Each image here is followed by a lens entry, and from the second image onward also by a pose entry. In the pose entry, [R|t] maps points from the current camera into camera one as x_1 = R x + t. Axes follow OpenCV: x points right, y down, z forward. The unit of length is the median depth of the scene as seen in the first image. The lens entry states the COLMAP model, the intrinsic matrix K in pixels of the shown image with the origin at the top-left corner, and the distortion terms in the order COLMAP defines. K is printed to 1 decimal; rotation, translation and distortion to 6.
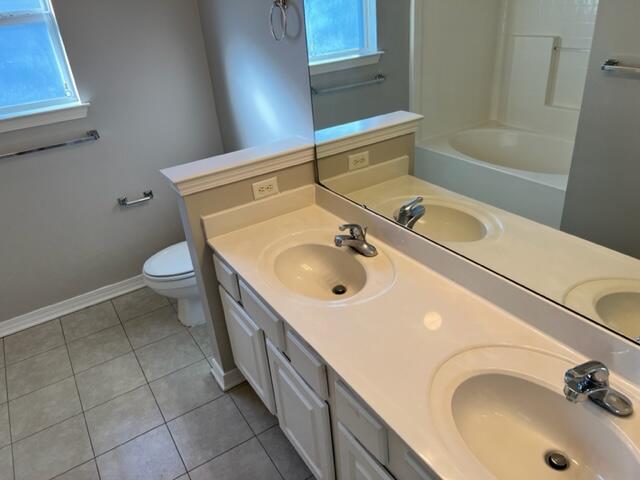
lens RADIAL K [[485.7, 0, 320.0], [0, 485.7, 240.0], [0, 0, 1]] dist [0.068016, -0.069929]
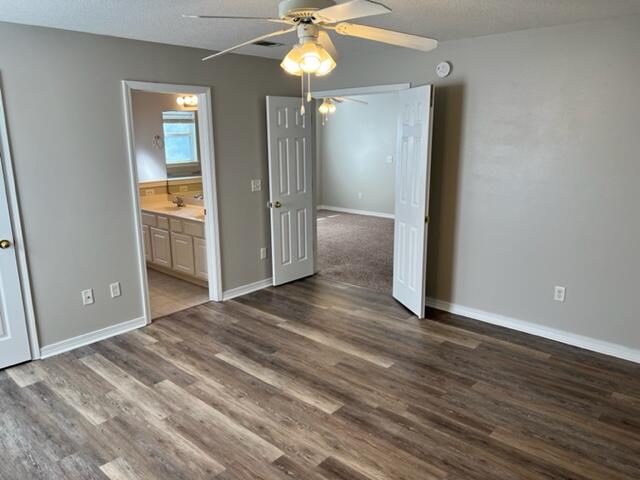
lens RADIAL K [[485.7, 0, 320.0], [0, 485.7, 240.0], [0, 0, 1]] dist [0.068016, -0.069929]
pose [[0.961300, 0.008863, 0.275361, 0.064464], [0.063292, 0.965646, -0.252034, 0.940695], [-0.268135, 0.259708, 0.927715, -1.883683]]
